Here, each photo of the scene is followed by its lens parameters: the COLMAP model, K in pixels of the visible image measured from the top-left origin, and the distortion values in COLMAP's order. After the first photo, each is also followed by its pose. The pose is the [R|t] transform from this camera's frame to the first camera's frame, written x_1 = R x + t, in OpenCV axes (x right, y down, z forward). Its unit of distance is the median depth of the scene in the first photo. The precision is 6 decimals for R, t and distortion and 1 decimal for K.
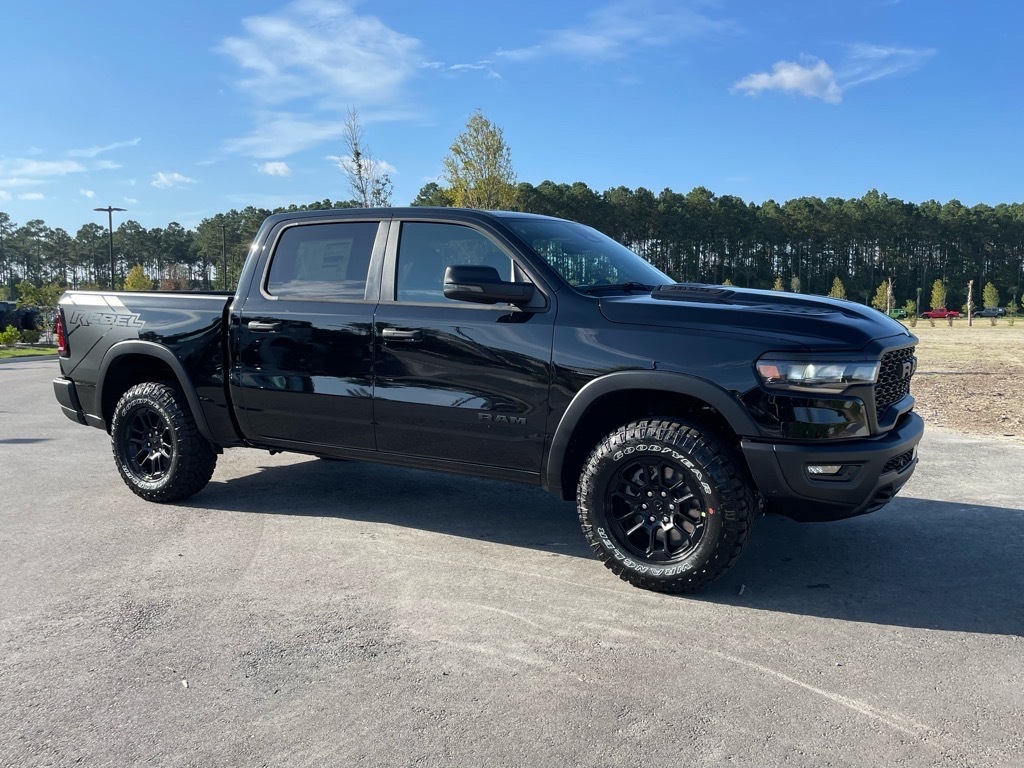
lens RADIAL K [[853.2, 0, 512.0], [0, 853.2, 384.0], [0, 0, 1]] dist [0.080723, -0.092789]
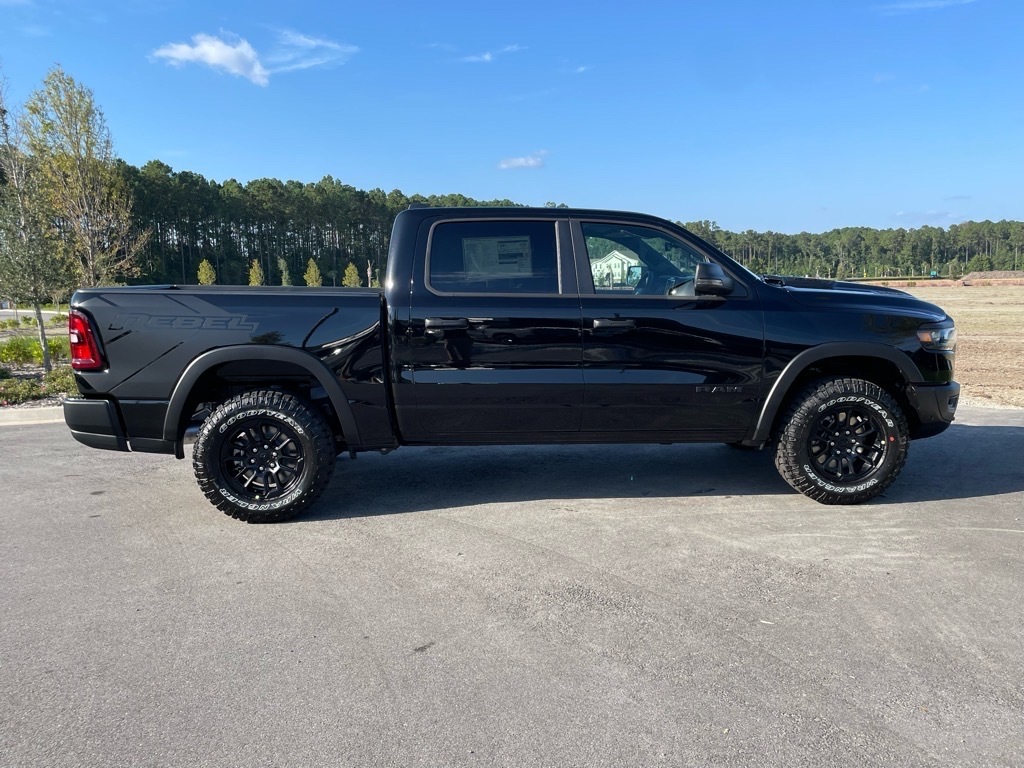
lens RADIAL K [[853.2, 0, 512.0], [0, 853.2, 384.0], [0, 0, 1]] dist [0.080723, -0.092789]
pose [[0.826104, -0.081074, 0.557654, -0.989607], [0.068568, 0.996705, 0.043328, -0.042368], [-0.559330, 0.002444, 0.828942, 0.162354]]
